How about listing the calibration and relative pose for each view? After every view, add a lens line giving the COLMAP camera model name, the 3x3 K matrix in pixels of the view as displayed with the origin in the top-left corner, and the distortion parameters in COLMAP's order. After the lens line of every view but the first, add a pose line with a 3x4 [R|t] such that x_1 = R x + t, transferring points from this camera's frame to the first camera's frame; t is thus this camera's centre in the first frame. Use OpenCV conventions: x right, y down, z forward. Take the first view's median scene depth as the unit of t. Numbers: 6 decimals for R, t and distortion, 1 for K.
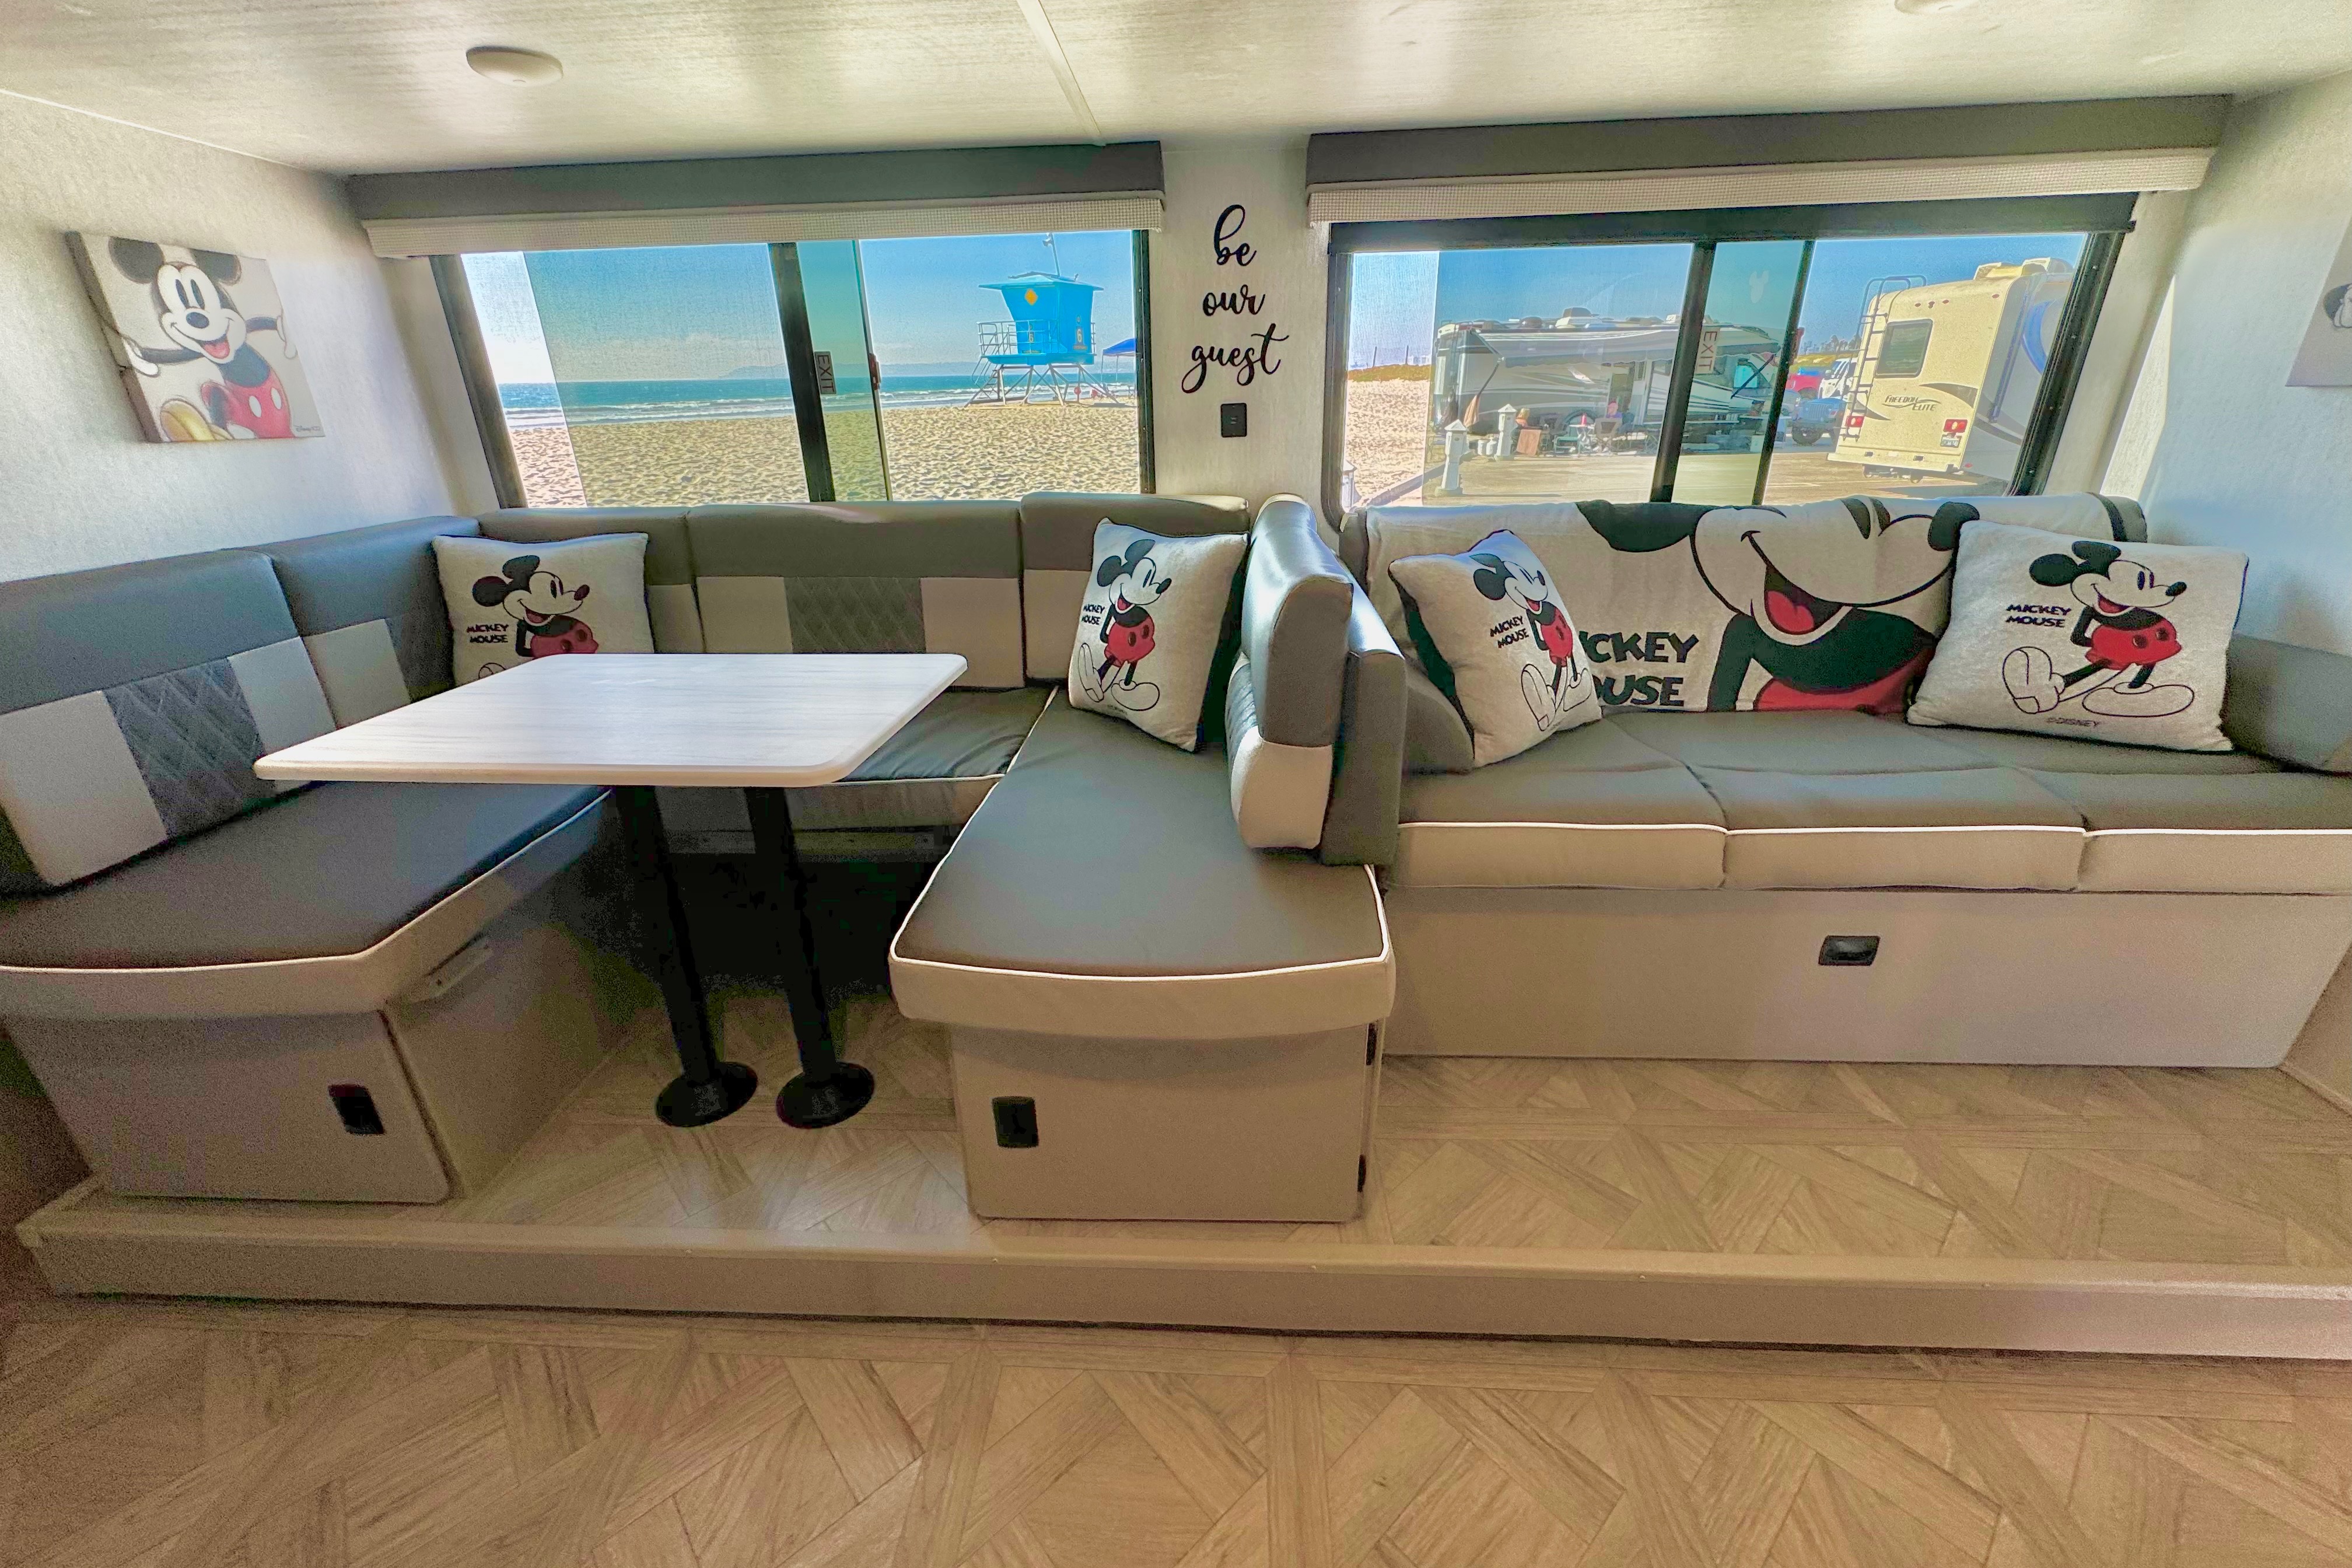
lens RADIAL K [[935.0, 0, 1173.6], [0, 935.0, 778.5], [0, 0, 1]] dist [0.001326, -0.000732]
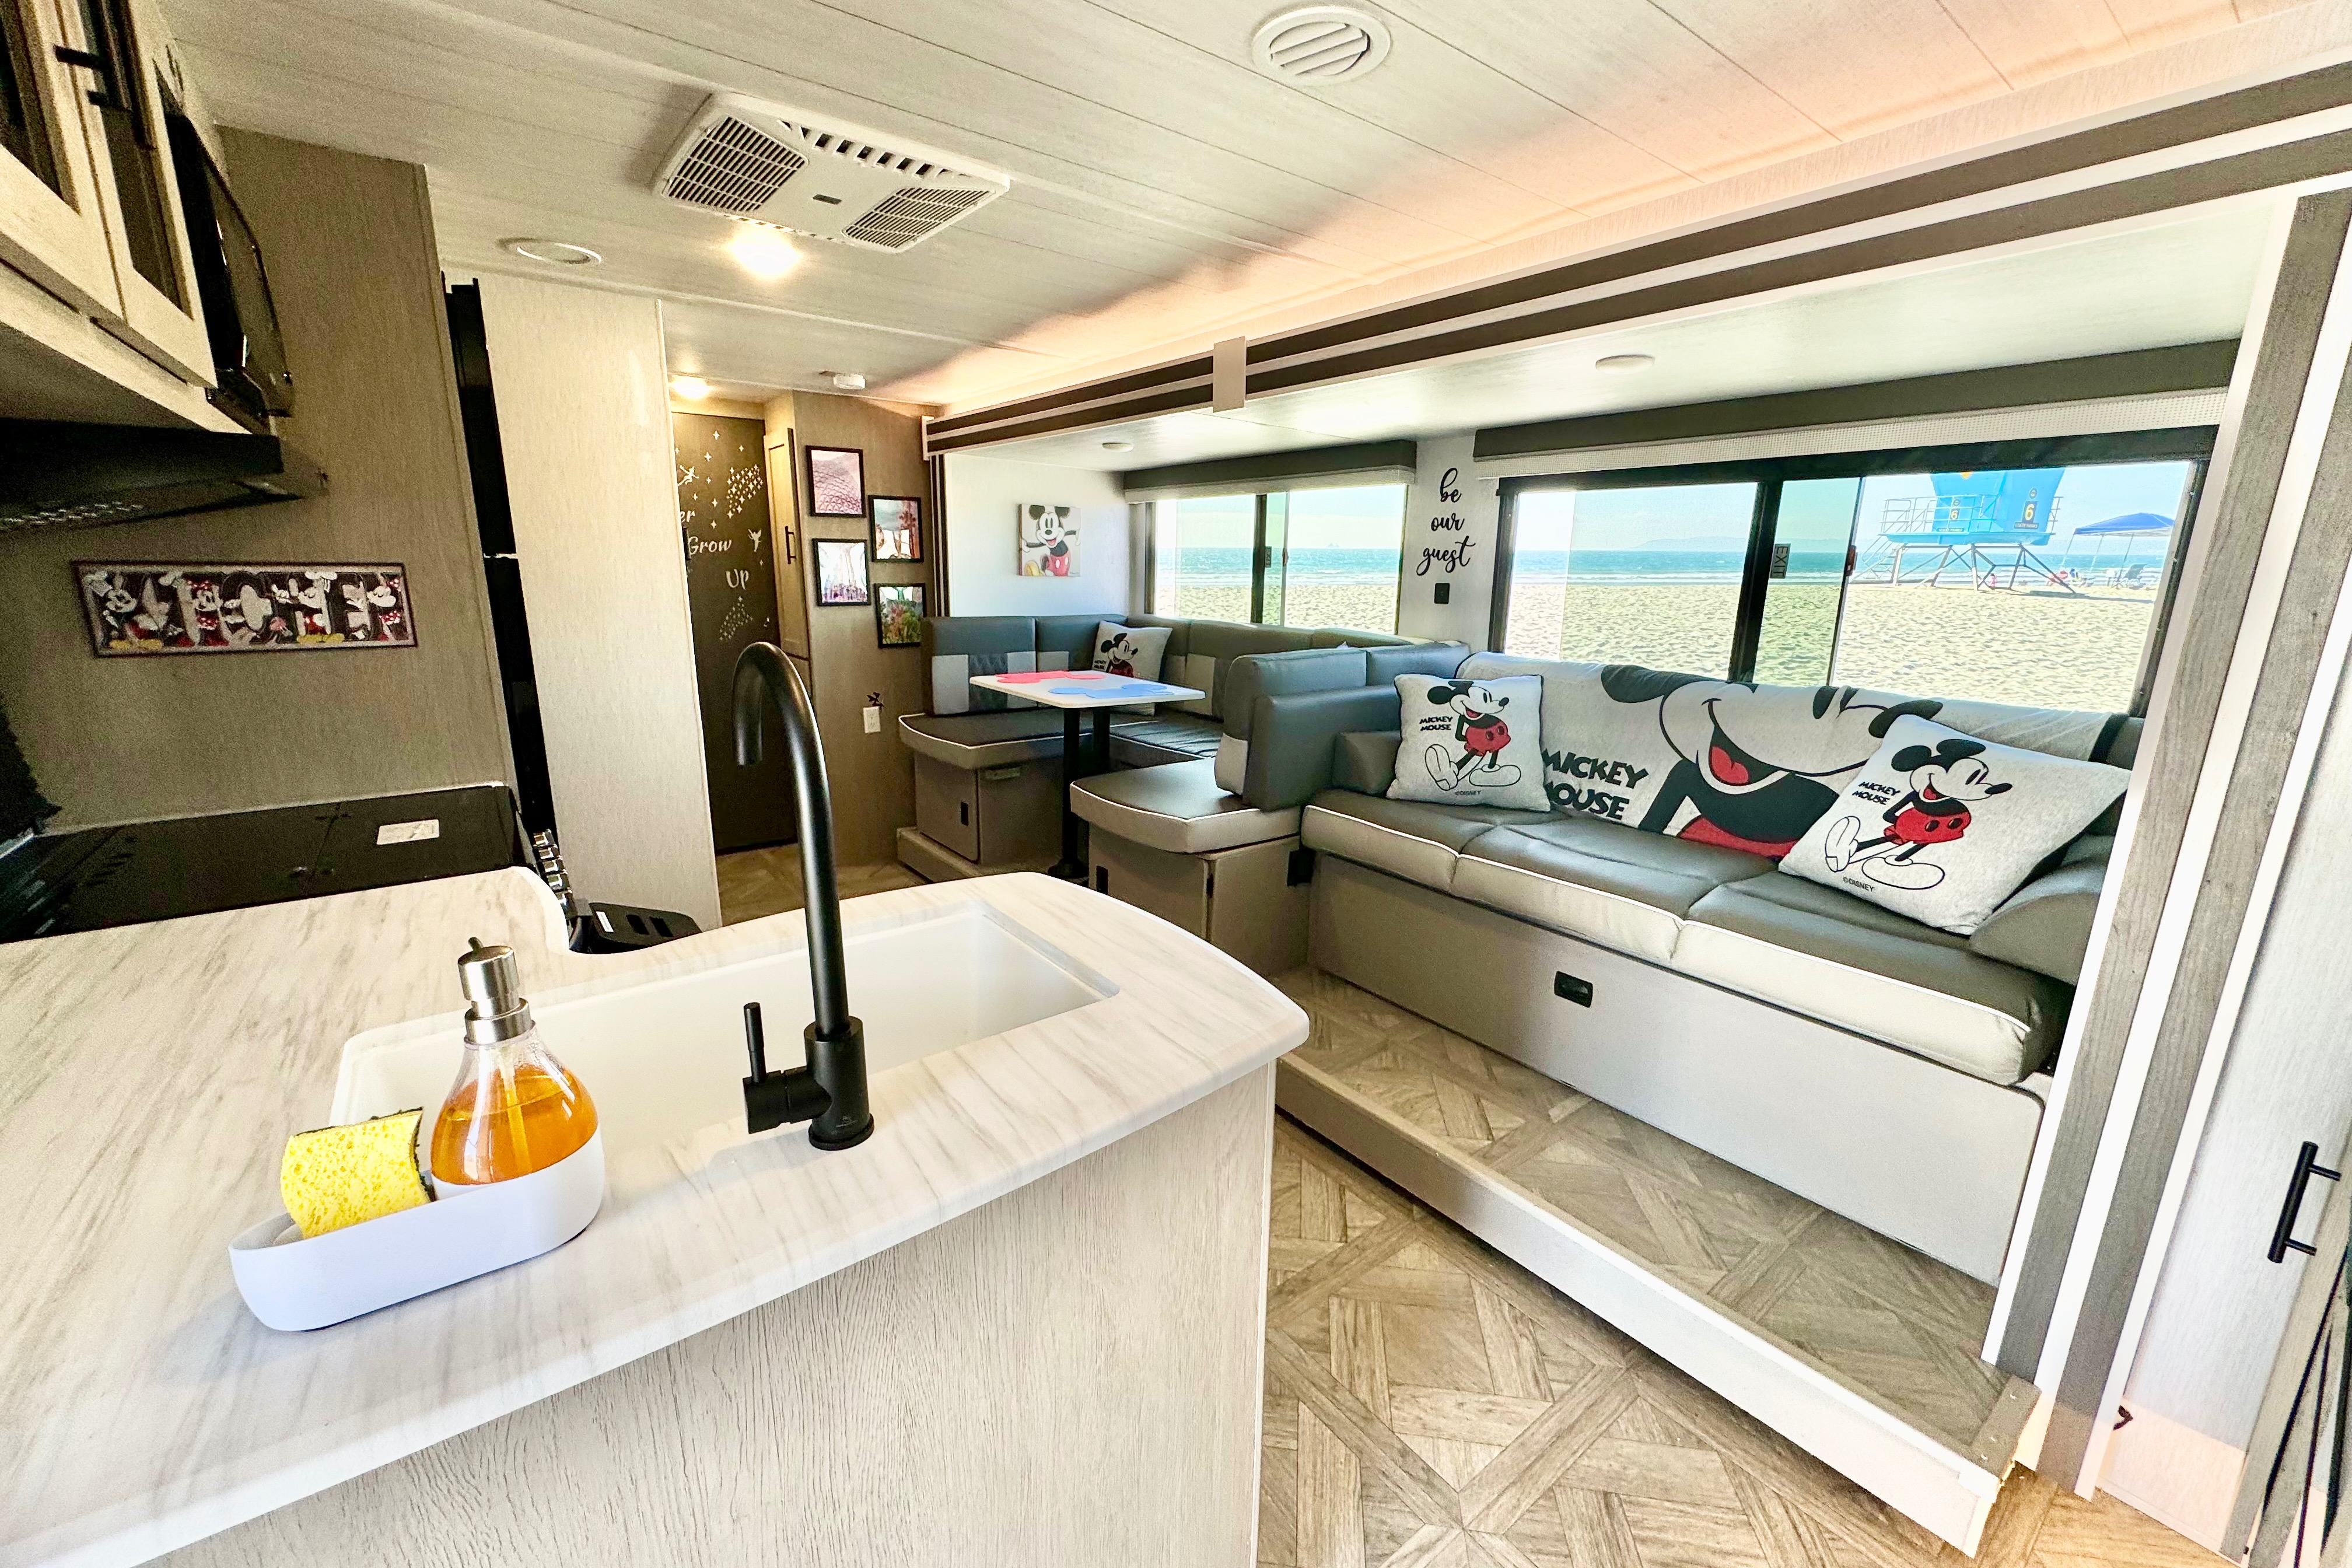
lens RADIAL K [[935.0, 0, 1173.6], [0, 935.0, 778.5], [0, 0, 1]] dist [0.001326, -0.000732]
pose [[0.649640, 0.202818, -0.732688, 1.077468], [-0.319704, 0.947279, -0.021247, 0.093620], [0.689751, 0.248046, 0.680233, -0.320799]]
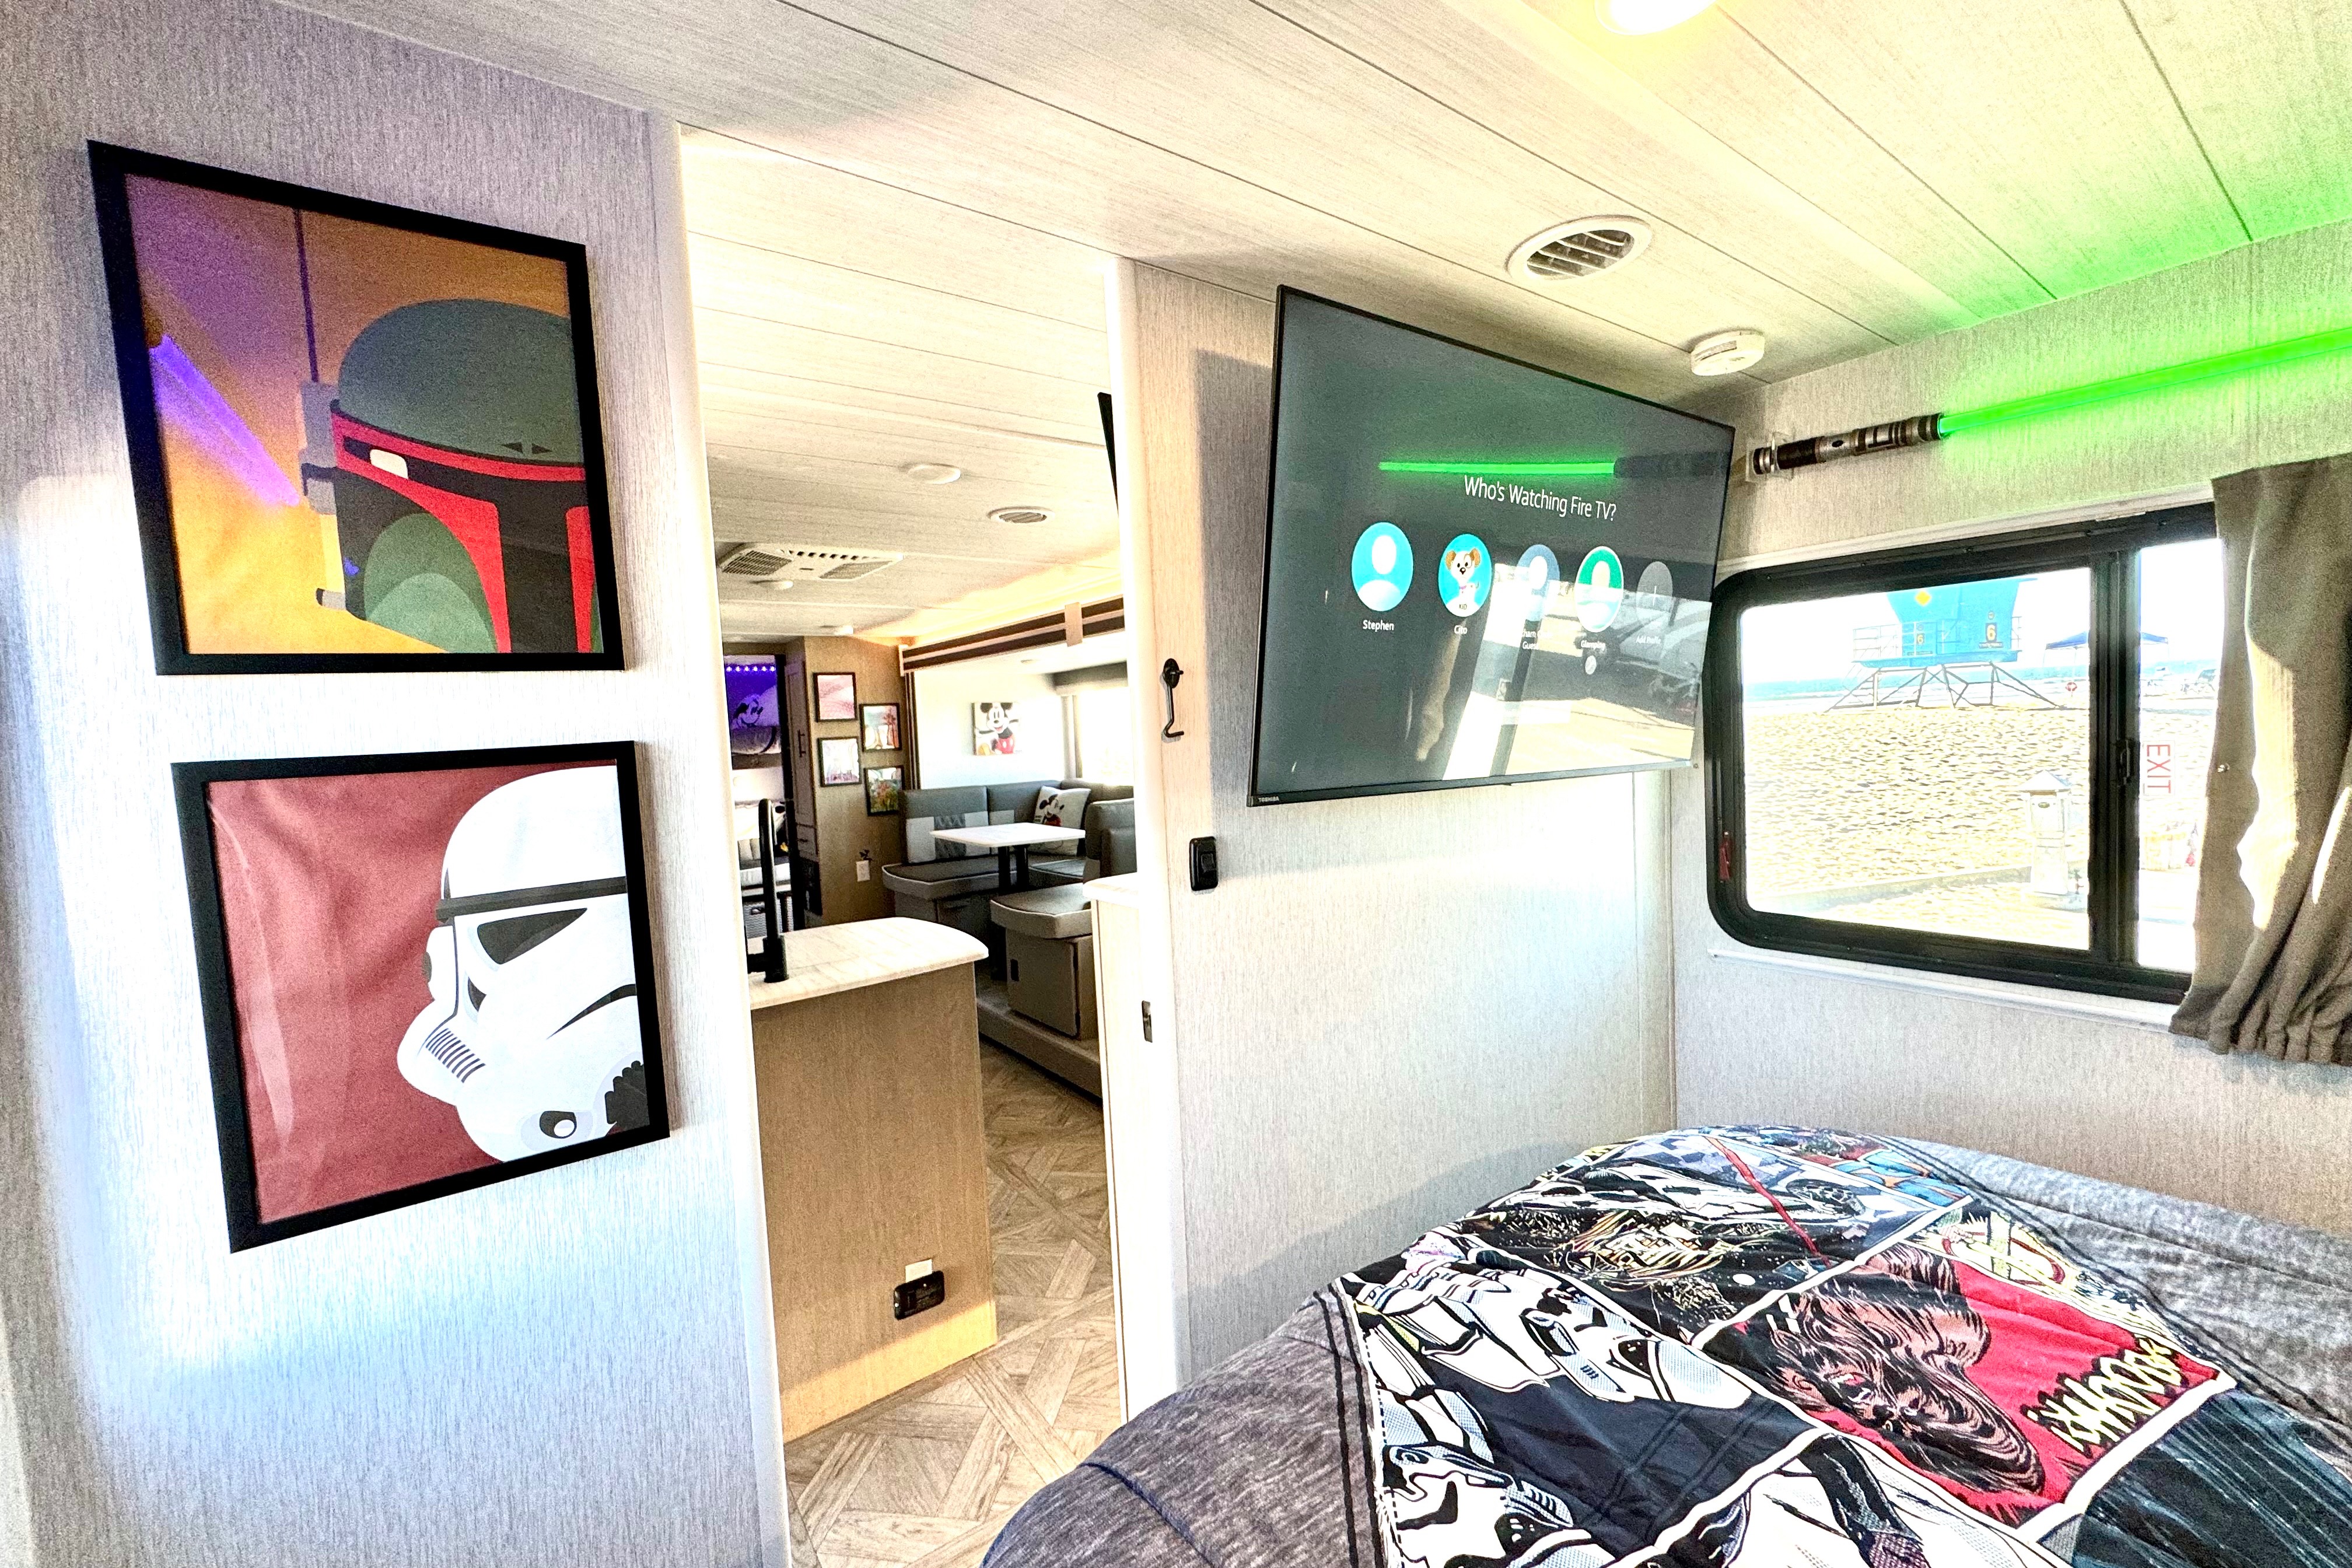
lens RADIAL K [[935.7, 0, 1166.5], [0, 935.7, 779.5], [0, 0, 1]] dist [0.002772, 0.000180]
pose [[0.626948, 0.038204, -0.778124, 1.779843], [-0.271192, 0.947031, -0.172008, 0.119537], [0.730336, 0.318861, 0.604100, -0.489357]]
